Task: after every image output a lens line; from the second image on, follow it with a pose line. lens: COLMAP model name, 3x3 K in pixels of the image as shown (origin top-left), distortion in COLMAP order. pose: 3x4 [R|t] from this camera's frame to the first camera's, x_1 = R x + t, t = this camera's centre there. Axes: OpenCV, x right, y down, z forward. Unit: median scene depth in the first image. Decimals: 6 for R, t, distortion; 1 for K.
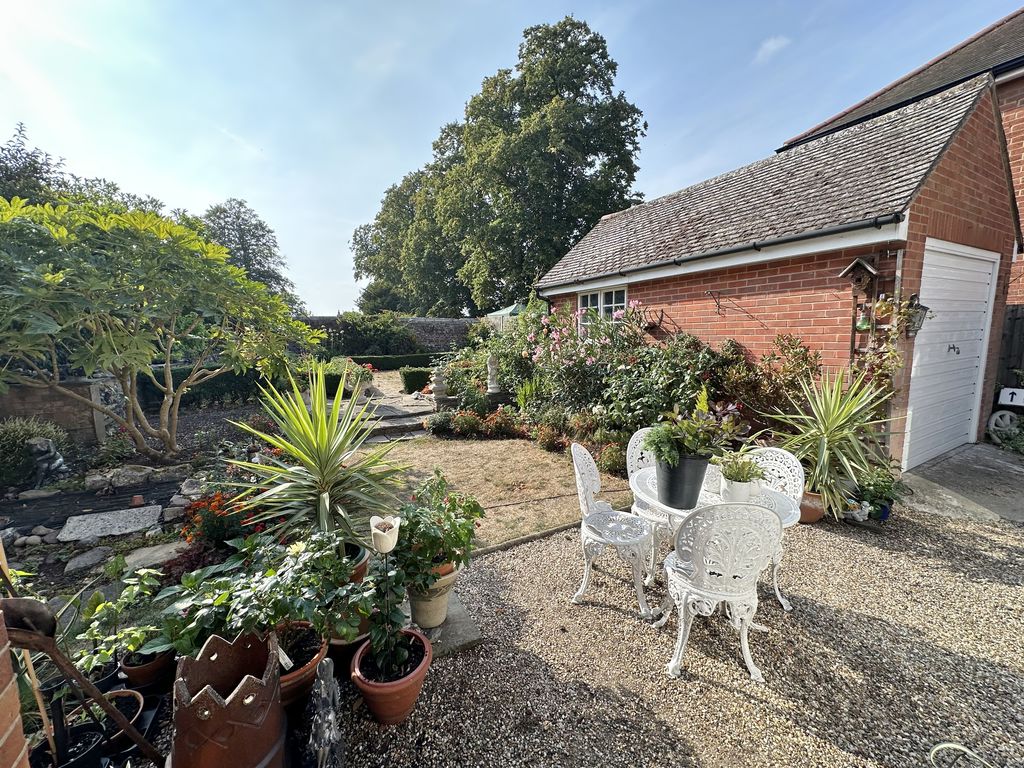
lens RADIAL K [[408.8, 0, 512.0], [0, 408.8, 384.0], [0, 0, 1]] dist [-0.002618, -0.000366]
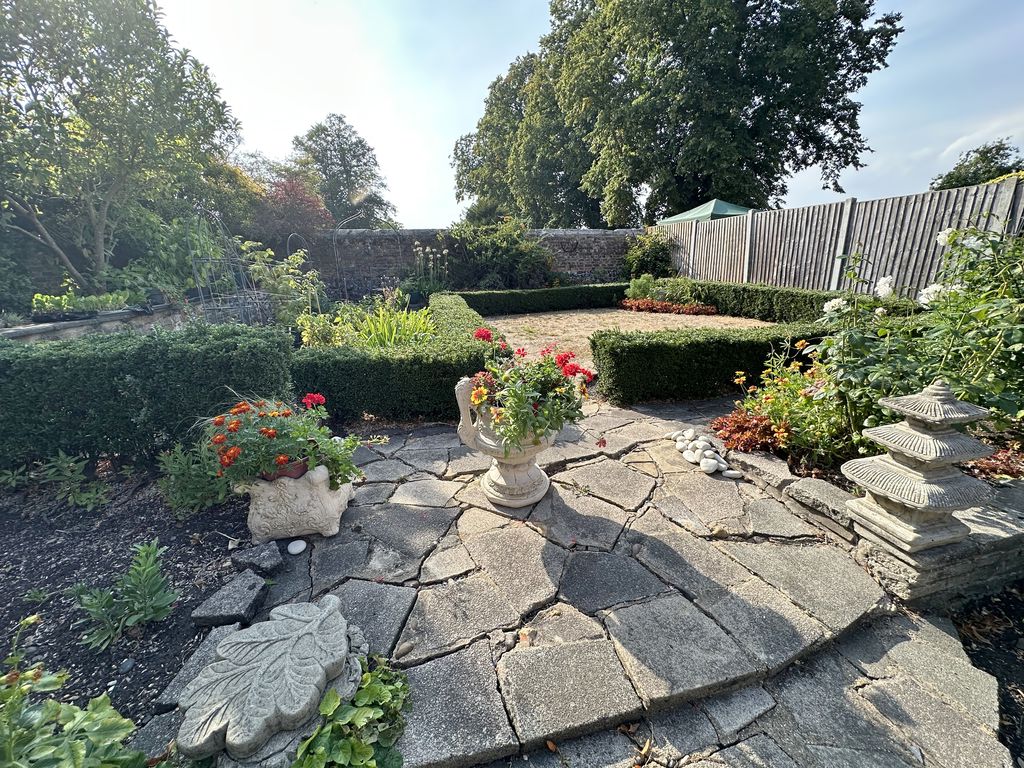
lens RADIAL K [[408.8, 0, 512.0], [0, 408.8, 384.0], [0, 0, 1]] dist [-0.002618, -0.000366]
pose [[0.972618, 0.049522, -0.227074, -0.044342], [-0.010596, 0.985468, 0.169533, -0.009429], [0.232170, -0.162484, 0.959008, 0.105036]]
